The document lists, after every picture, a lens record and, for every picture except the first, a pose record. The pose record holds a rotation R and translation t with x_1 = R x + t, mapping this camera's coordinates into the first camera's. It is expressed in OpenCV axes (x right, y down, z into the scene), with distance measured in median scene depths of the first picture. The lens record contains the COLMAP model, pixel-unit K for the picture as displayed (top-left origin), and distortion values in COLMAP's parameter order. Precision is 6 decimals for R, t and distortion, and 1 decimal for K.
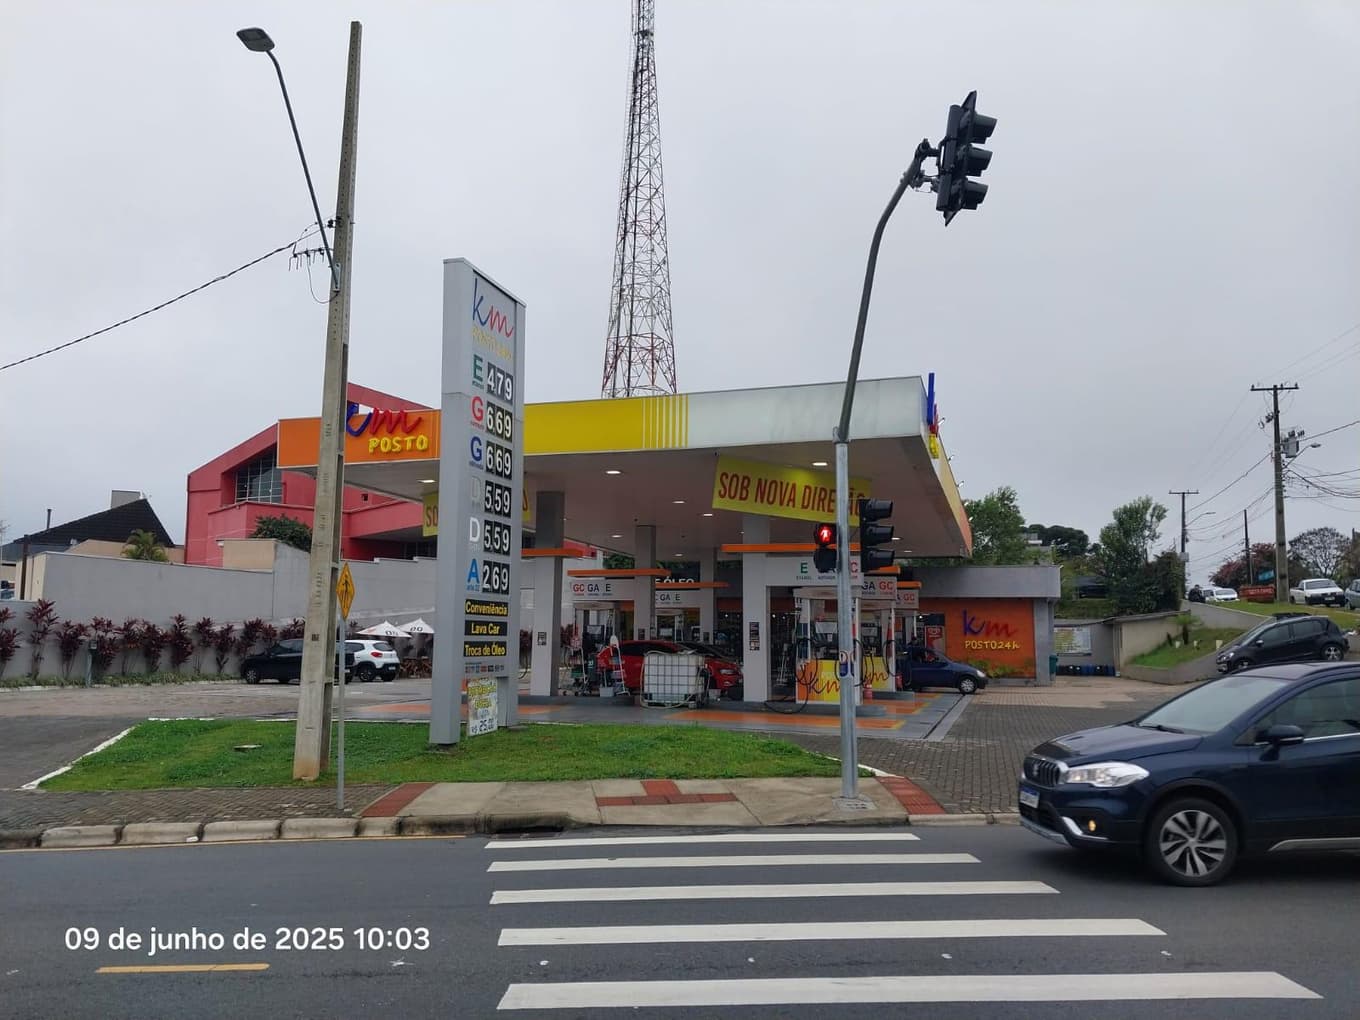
lens RADIAL K [[1046.2, 0, 655.4], [0, 1046.2, 528.3], [0, 0, 1]] dist [0.110210, -0.180183]
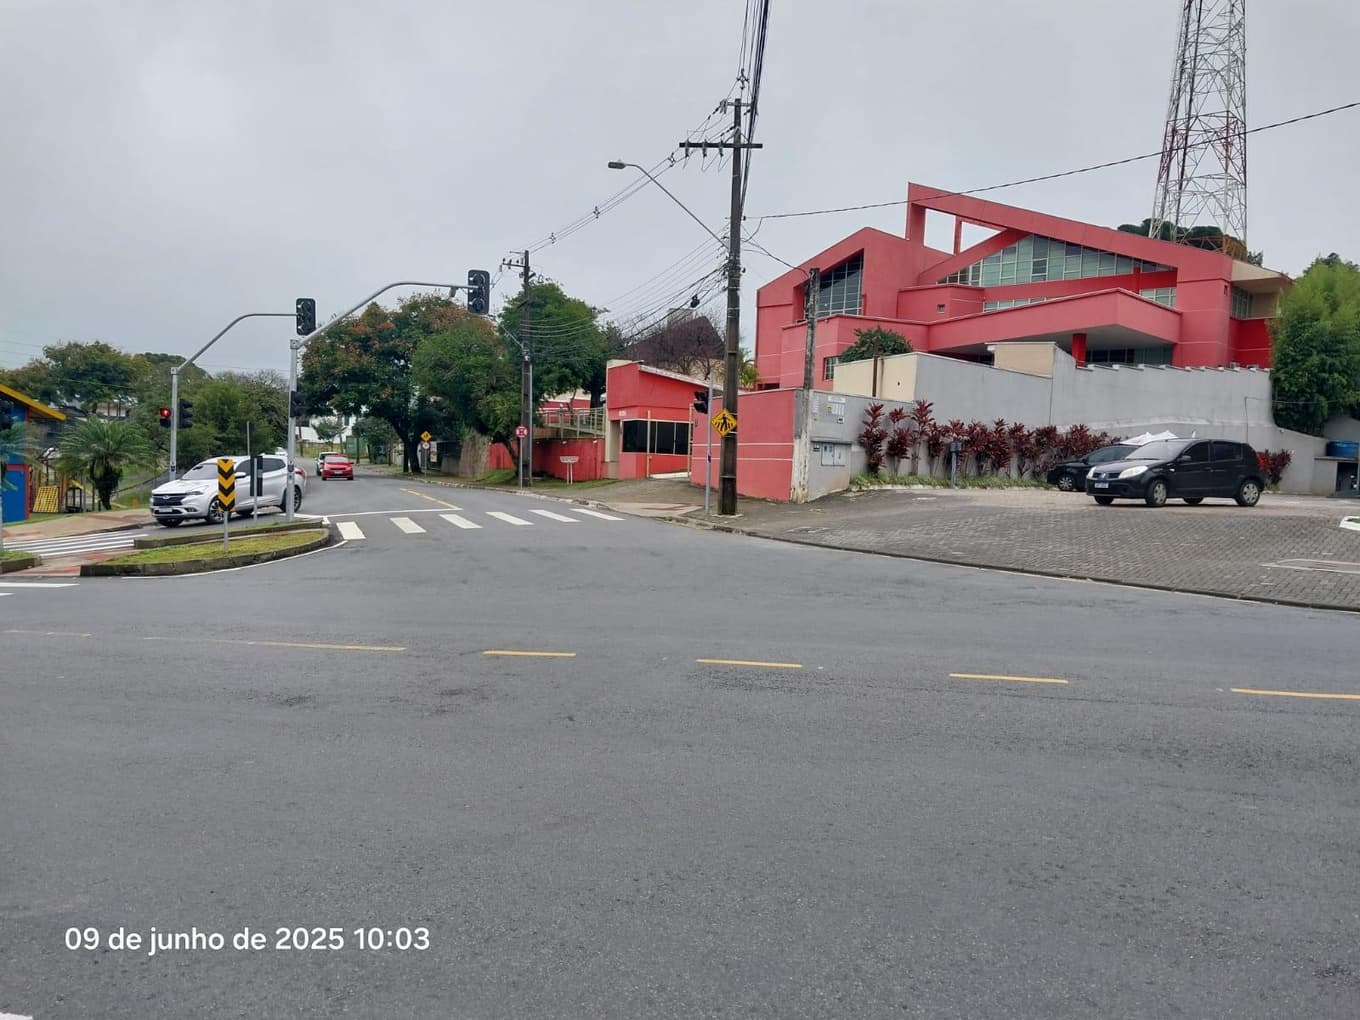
lens RADIAL K [[1046.2, 0, 655.4], [0, 1046.2, 528.3], [0, 0, 1]] dist [0.110210, -0.180183]
pose [[0.957721, 0.041130, -0.284744, -0.243656], [0.005946, 0.986687, 0.162522, 0.010396], [0.287638, -0.157344, 0.944726, -0.018620]]
